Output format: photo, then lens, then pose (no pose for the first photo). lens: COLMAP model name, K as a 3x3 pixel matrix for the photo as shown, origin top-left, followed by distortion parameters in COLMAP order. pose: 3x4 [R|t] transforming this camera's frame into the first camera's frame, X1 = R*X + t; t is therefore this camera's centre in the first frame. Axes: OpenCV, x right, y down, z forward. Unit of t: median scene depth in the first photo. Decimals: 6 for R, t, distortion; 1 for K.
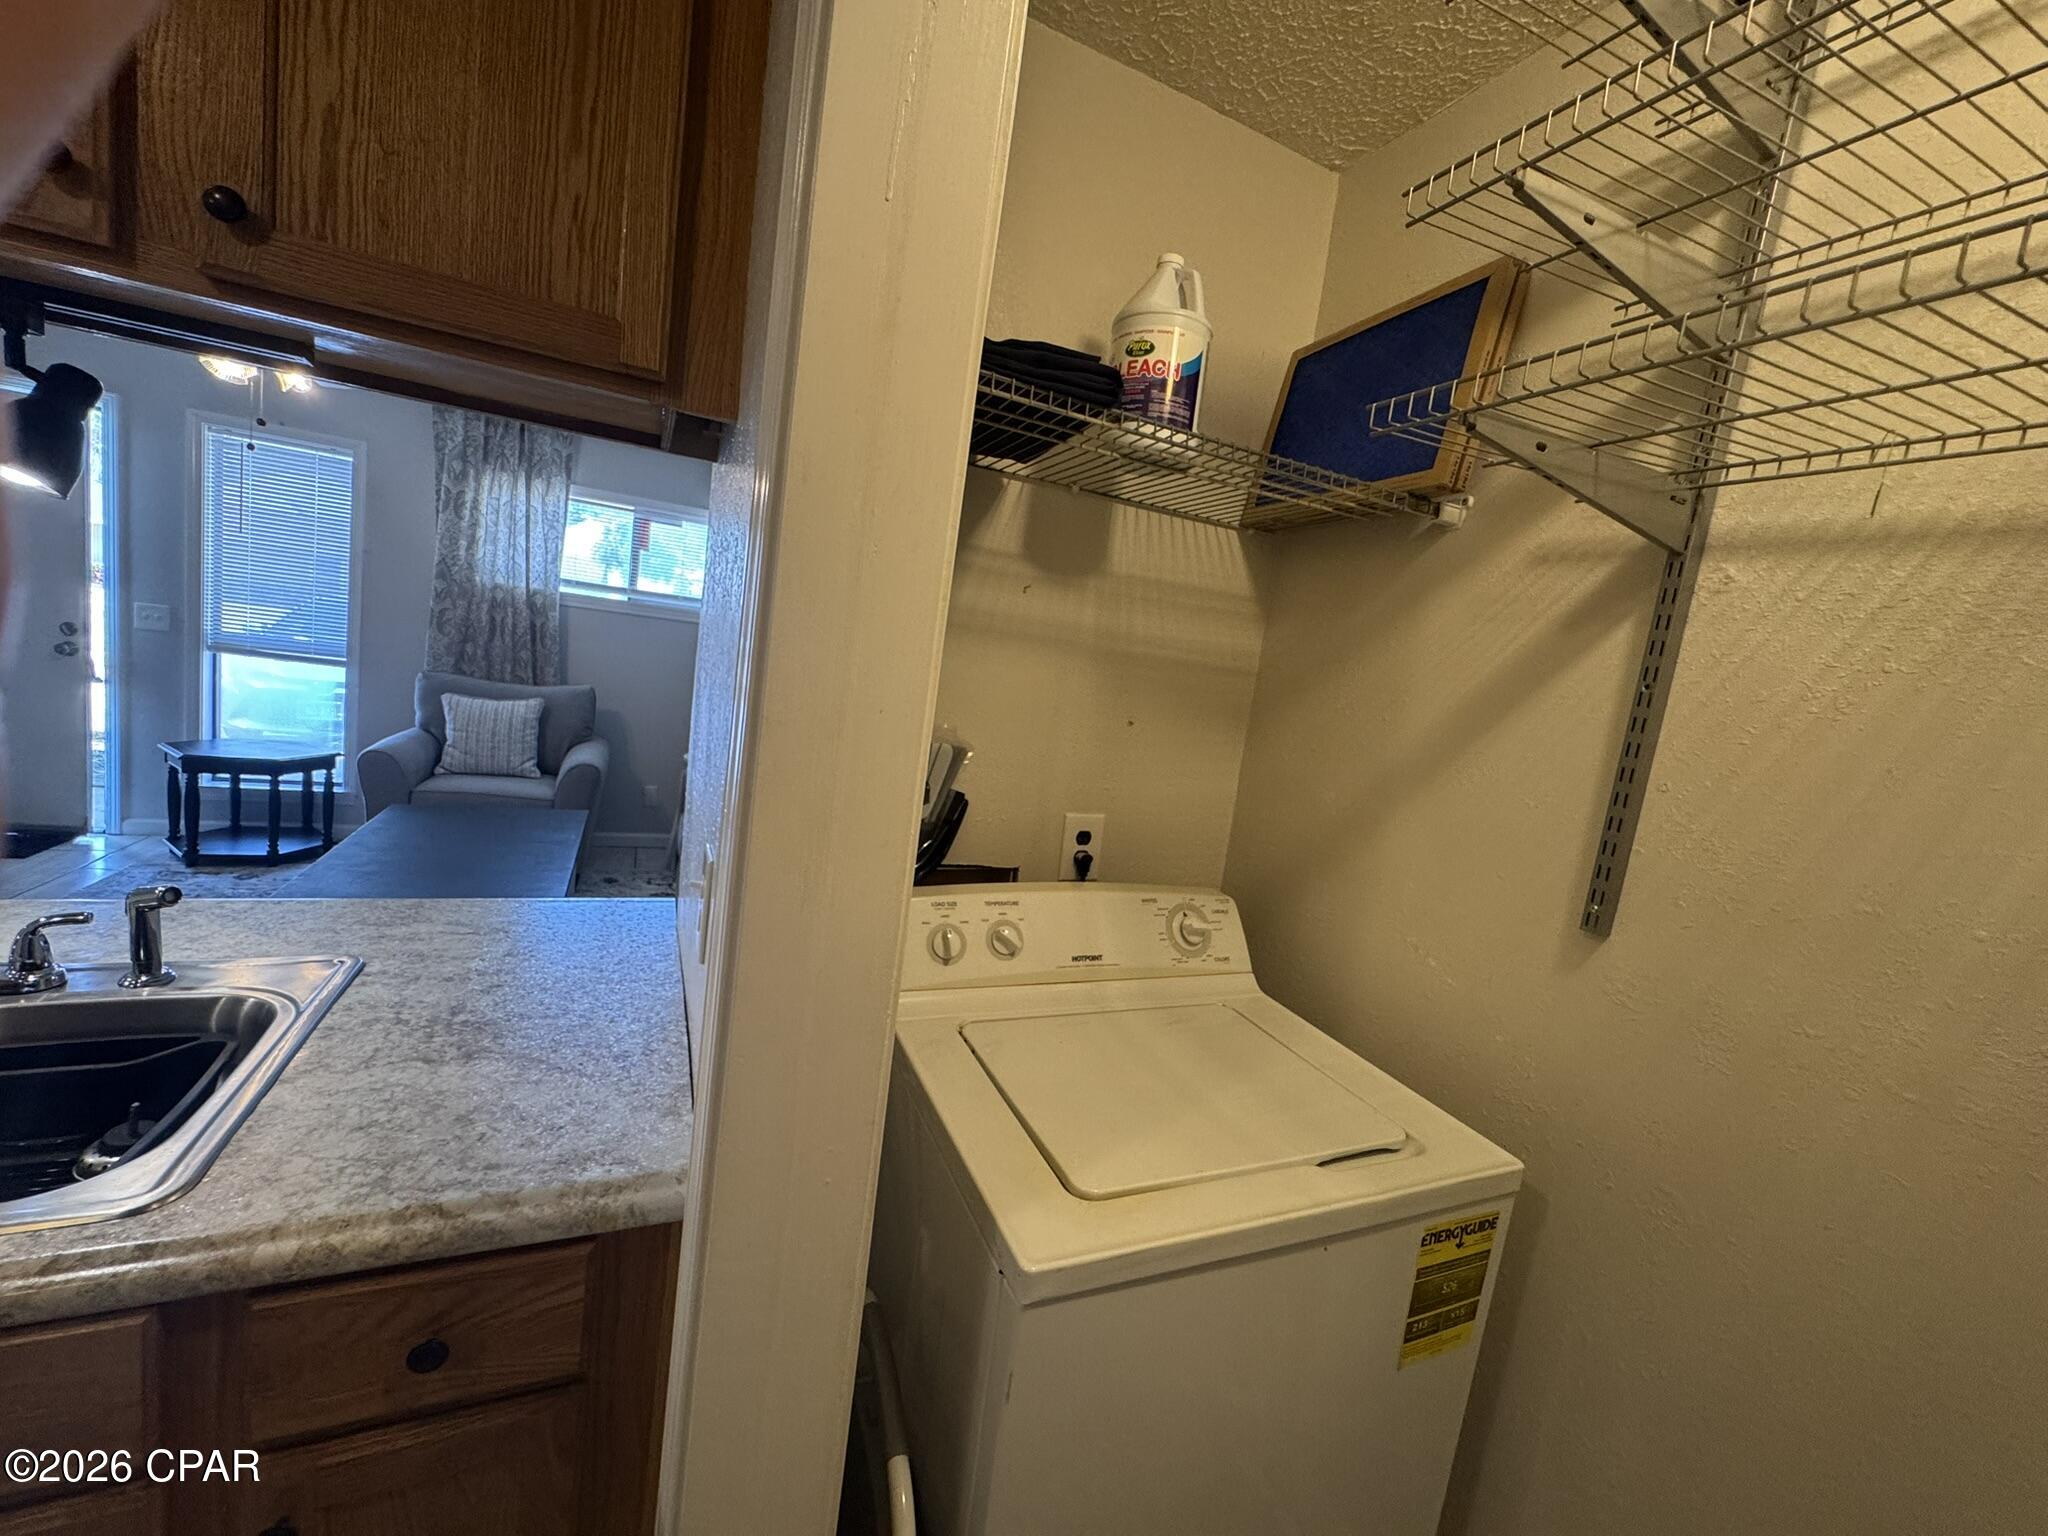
lens RADIAL K [[821.9, 0, 1018.6], [0, 821.9, 764.9], [0, 0, 1]] dist [-0.003126, 0.000554]
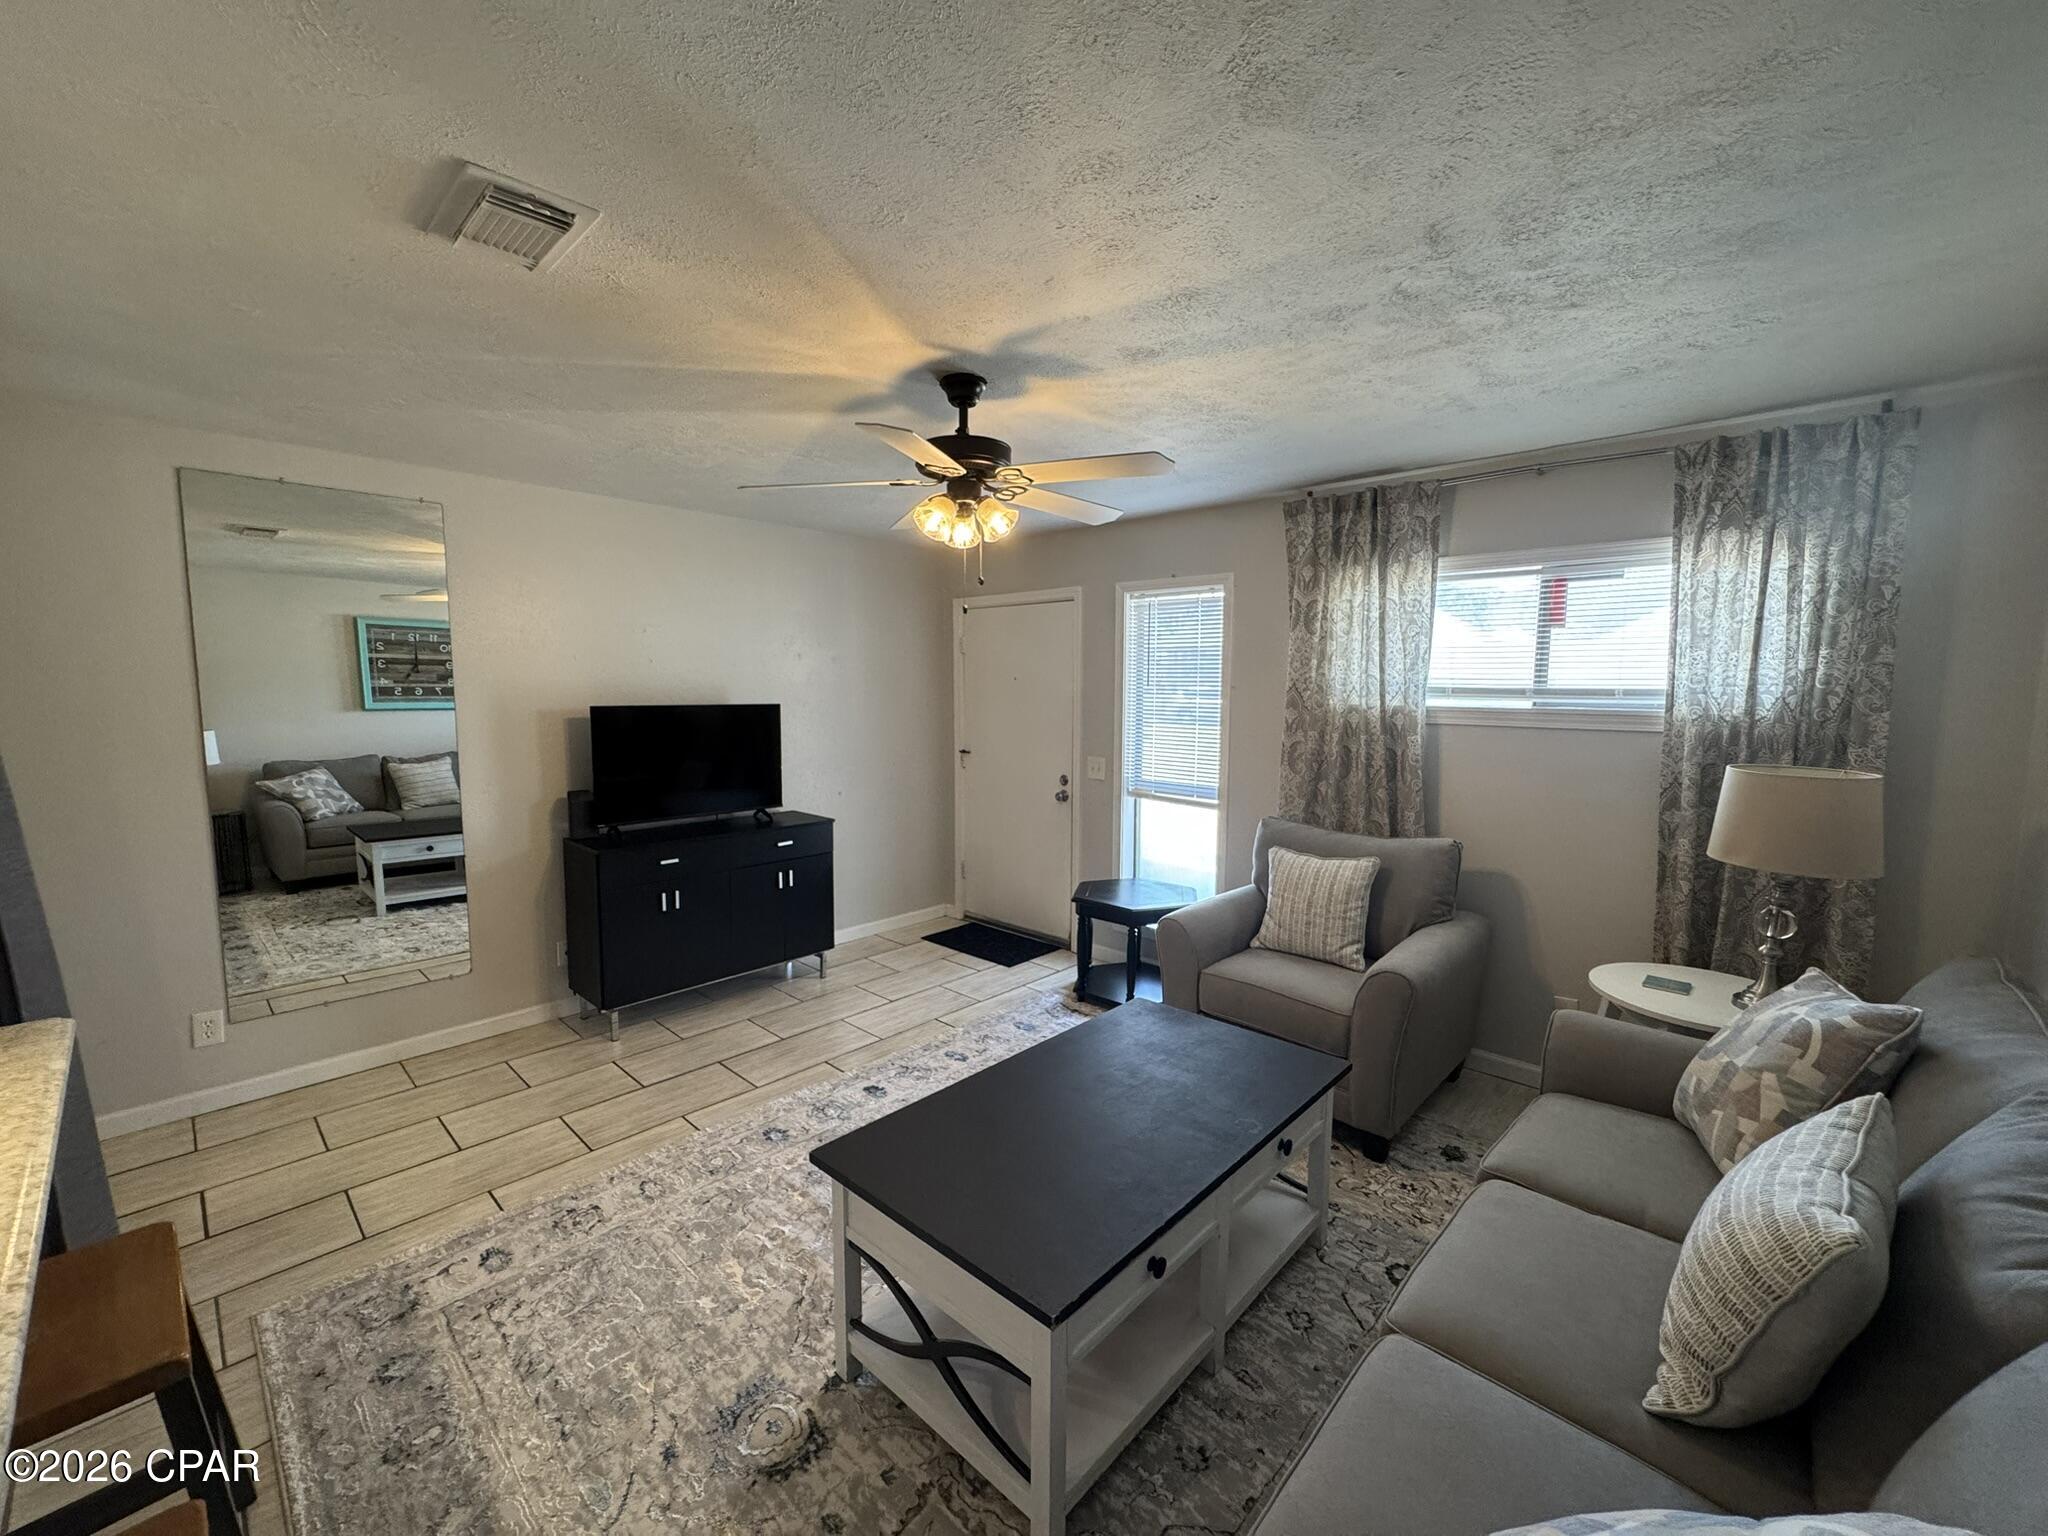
lens RADIAL K [[821.9, 0, 1017.5], [0, 821.9, 765.5], [0, 0, 1]] dist [-0.003126, 0.000554]
pose [[0.387082, -0.038789, -0.921229, -0.038468], [-0.069718, 0.995023, -0.071191, -0.099176], [0.919406, 0.091783, 0.382451, 0.476251]]
